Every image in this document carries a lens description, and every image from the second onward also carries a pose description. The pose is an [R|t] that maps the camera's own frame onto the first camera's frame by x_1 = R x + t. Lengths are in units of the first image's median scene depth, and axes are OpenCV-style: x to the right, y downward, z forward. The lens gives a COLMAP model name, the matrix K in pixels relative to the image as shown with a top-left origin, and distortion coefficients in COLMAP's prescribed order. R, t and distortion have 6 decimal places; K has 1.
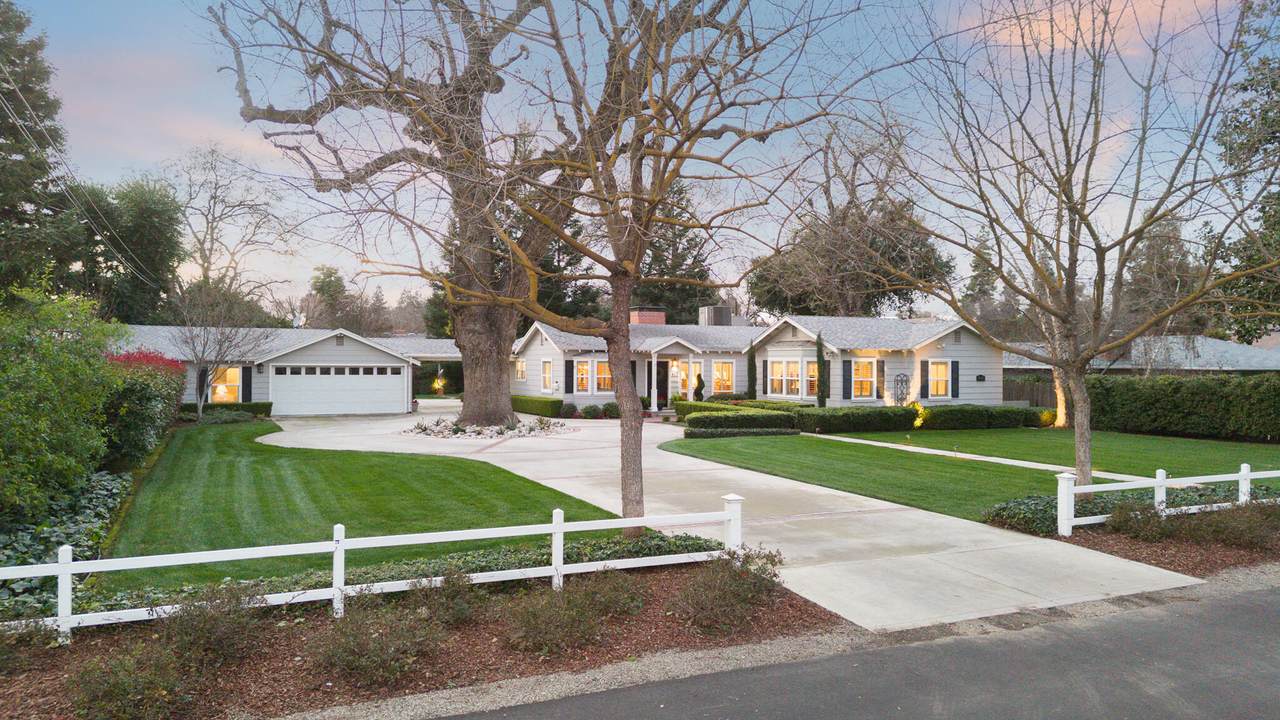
lens RADIAL K [[890.4, 0, 640.0], [0, 890.4, 360.0], [0, 0, 1]] dist [0.011433, -0.004253]
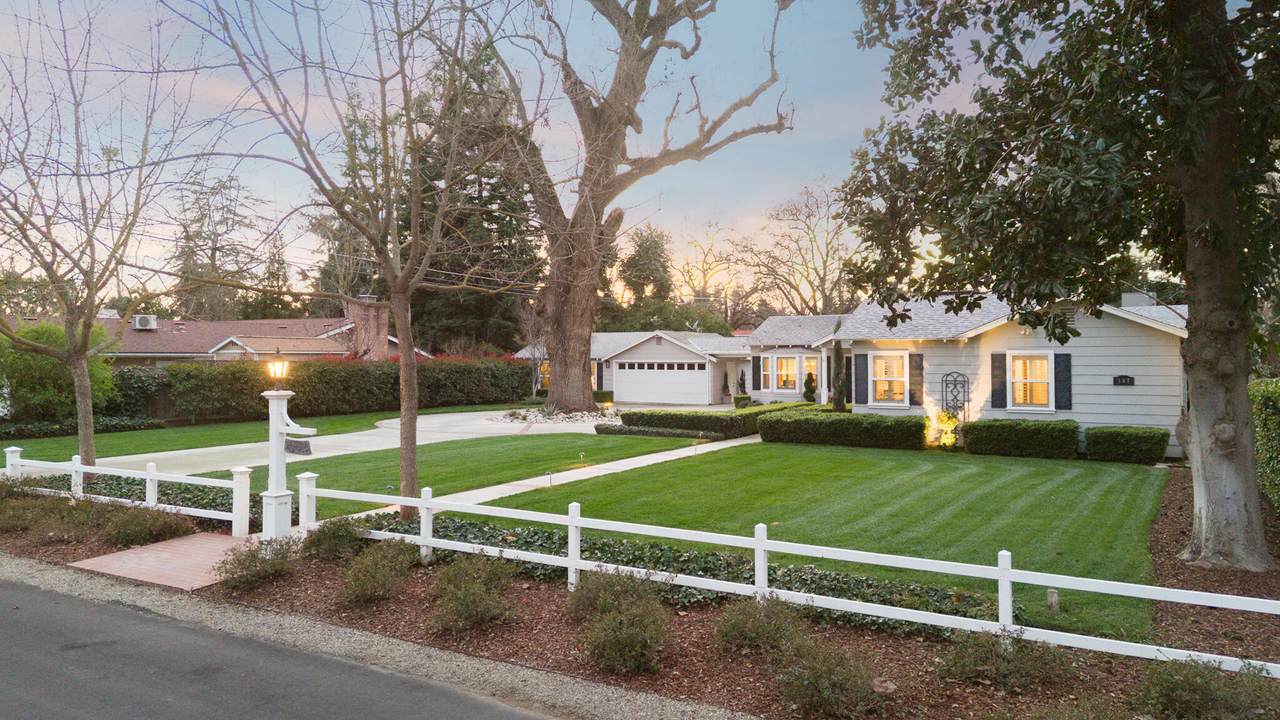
lens RADIAL K [[896.5, 0, 660.3], [0, 896.5, 338.4], [0, 0, 1]] dist [0.037971, -0.007490]
pose [[0.569235, -0.022618, -0.821863, 0.718165], [0.005584, 0.999705, -0.023645, 0.003861], [0.822156, 0.008871, 0.569194, 0.375372]]
